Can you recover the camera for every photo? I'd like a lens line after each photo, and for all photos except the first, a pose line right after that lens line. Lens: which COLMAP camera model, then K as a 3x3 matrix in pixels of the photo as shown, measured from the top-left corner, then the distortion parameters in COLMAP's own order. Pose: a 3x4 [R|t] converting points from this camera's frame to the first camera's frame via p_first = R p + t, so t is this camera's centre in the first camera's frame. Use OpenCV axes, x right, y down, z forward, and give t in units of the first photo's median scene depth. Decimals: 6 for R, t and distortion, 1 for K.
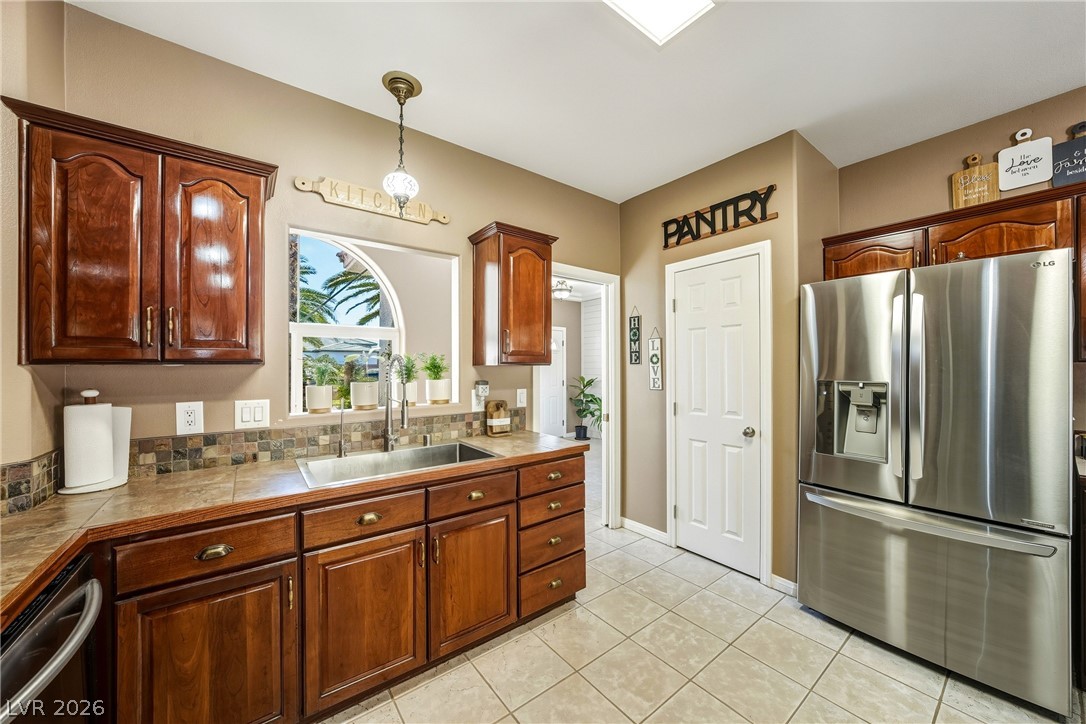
lens RADIAL K [[403.1, 0, 546.1], [0, 403.1, 366.4], [0, 0, 1]] dist [-0.018537, 0.002954]
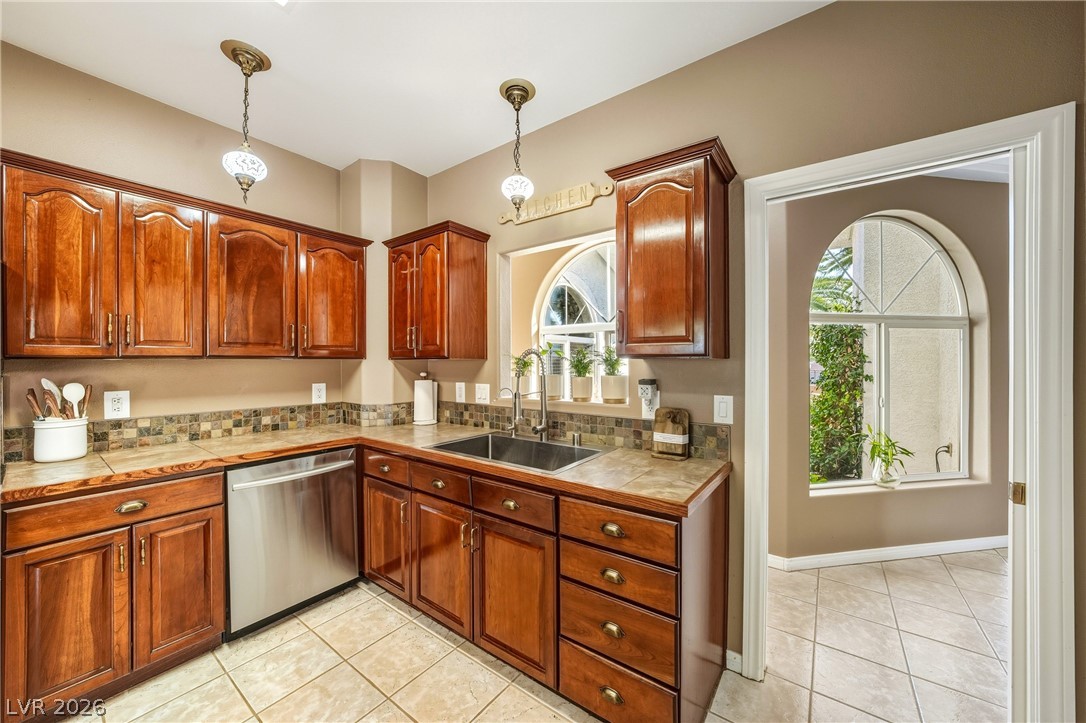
lens RADIAL K [[403.1, 0, 543.4], [0, 403.1, 358.9], [0, 0, 1]] dist [-0.018537, 0.002954]
pose [[0.251604, -0.006419, -0.967809, 0.674236], [-0.000648, 0.999977, -0.006800, 0.004305], [0.967830, 0.002338, 0.251594, 0.797520]]
